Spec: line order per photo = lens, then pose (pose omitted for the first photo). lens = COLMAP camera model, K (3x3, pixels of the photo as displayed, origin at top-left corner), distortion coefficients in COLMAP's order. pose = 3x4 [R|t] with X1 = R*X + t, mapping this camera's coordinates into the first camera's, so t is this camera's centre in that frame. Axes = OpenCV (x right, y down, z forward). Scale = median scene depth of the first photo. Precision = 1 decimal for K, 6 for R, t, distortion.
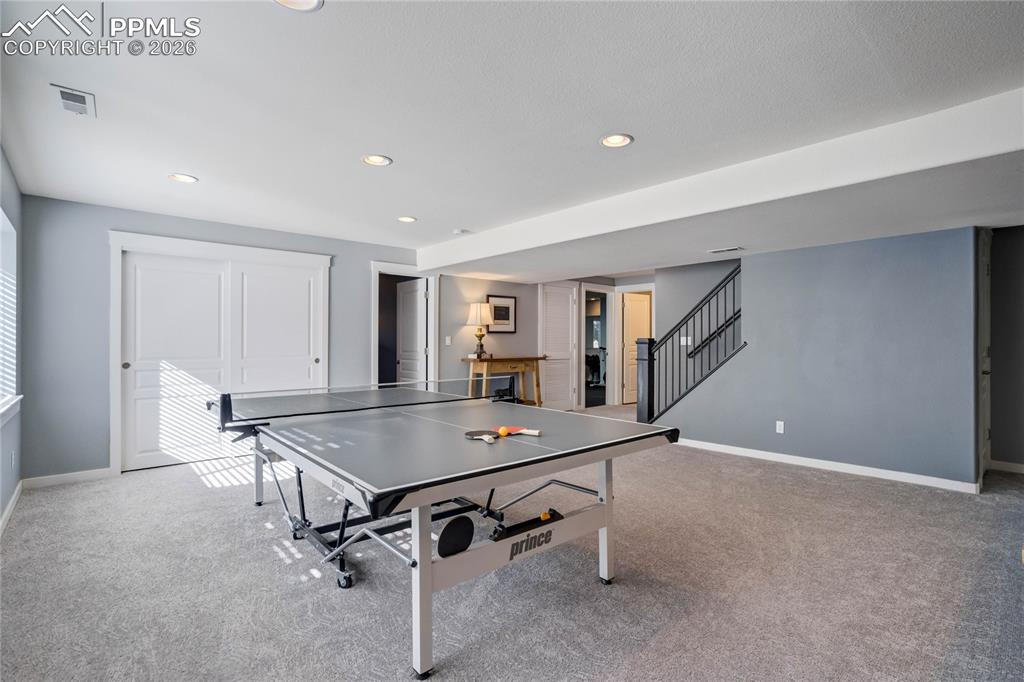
lens RADIAL K [[459.4, 0, 512.0], [0, 459.4, 341.0], [0, 0, 1]] dist [-0.015143, 0.000111]
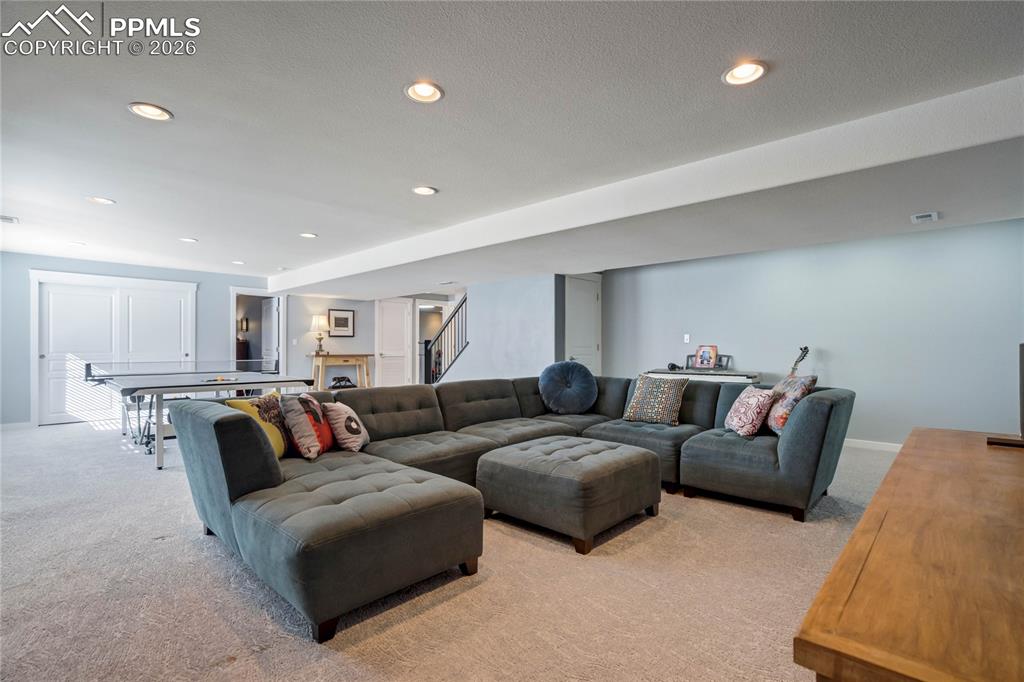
lens RADIAL K [[472.5, 0, 520.0], [0, 472.5, 348.1], [0, 0, 1]] dist [0.001701, 0.000725]
pose [[0.997674, -0.001323, 0.068153, 0.447124], [0.001196, 0.999997, 0.001907, 0.015687], [-0.068155, -0.001821, 0.997673, -0.484558]]
